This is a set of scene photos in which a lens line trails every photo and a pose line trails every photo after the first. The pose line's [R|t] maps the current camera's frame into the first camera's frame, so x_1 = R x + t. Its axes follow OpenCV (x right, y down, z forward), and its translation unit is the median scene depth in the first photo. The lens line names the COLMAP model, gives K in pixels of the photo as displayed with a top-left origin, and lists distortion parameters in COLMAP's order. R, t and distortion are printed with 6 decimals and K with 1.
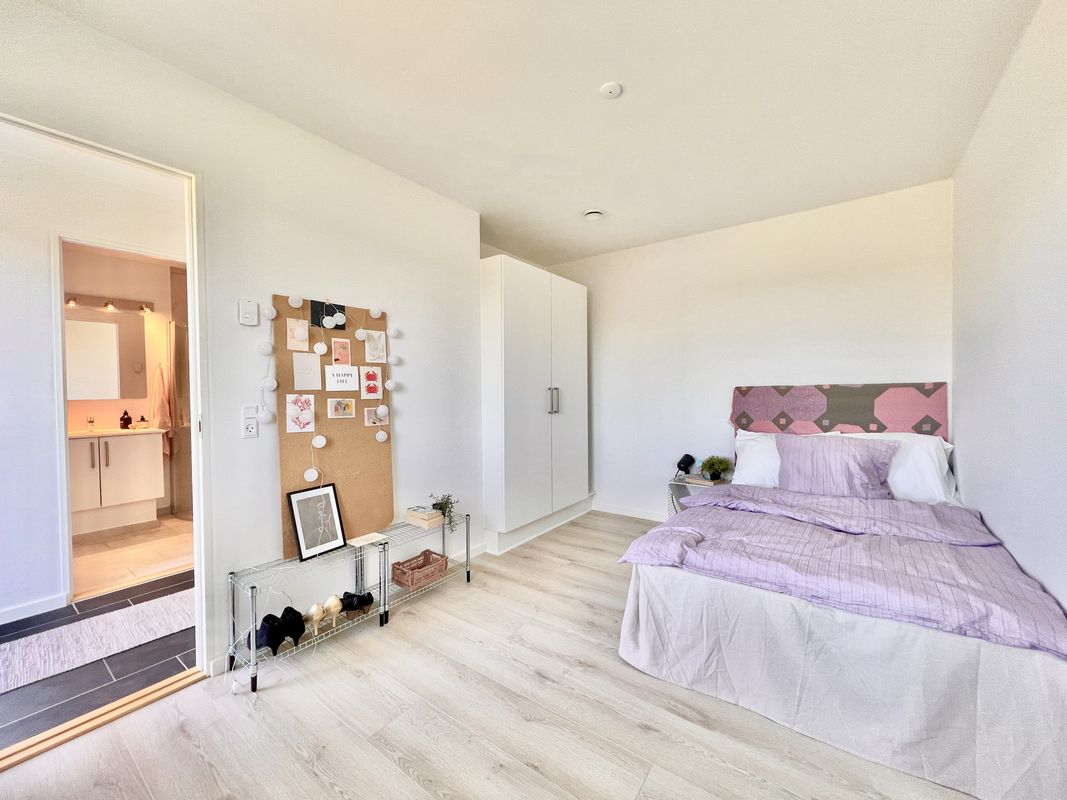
lens RADIAL K [[428.1, 0, 530.1], [0, 428.1, 397.0], [0, 0, 1]] dist [-0.001582, 0.000039]
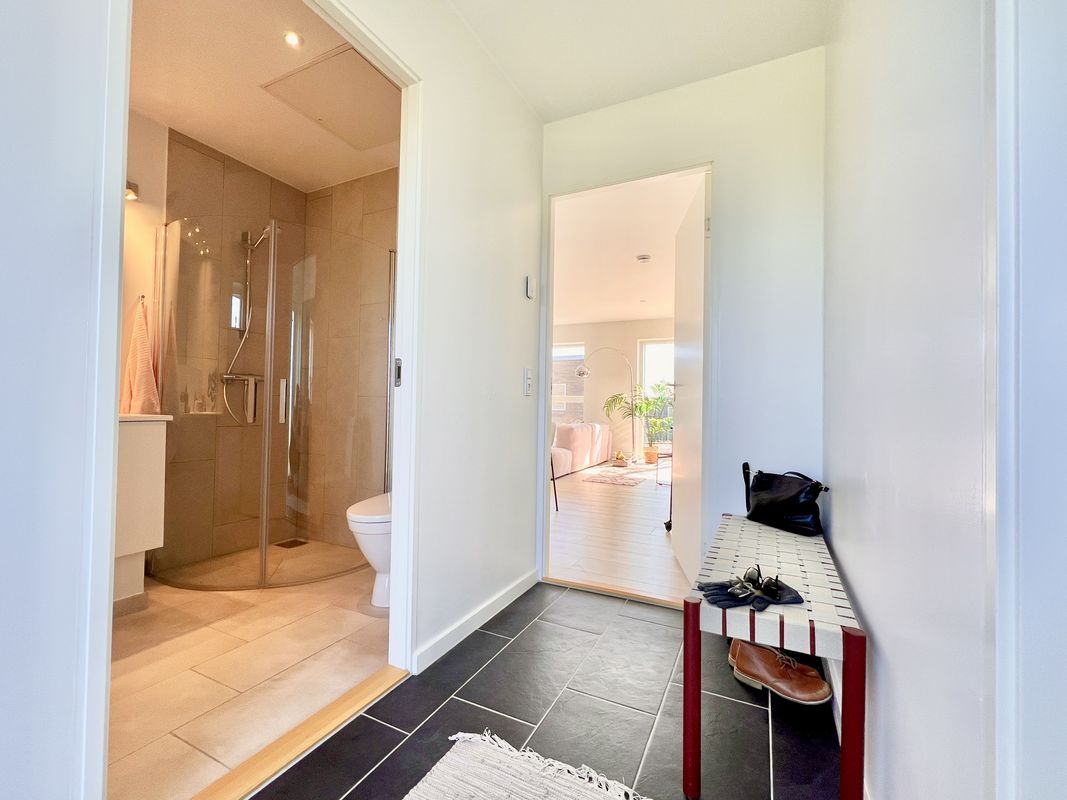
lens RADIAL K [[428.1, 0, 530.1], [0, 428.1, 397.0], [0, 0, 1]] dist [-0.001582, 0.000039]
pose [[0.983050, 0.029082, 0.181015, -0.513266], [-0.024929, 0.999372, -0.025180, 0.055216], [-0.181633, 0.020240, 0.983158, 0.405075]]
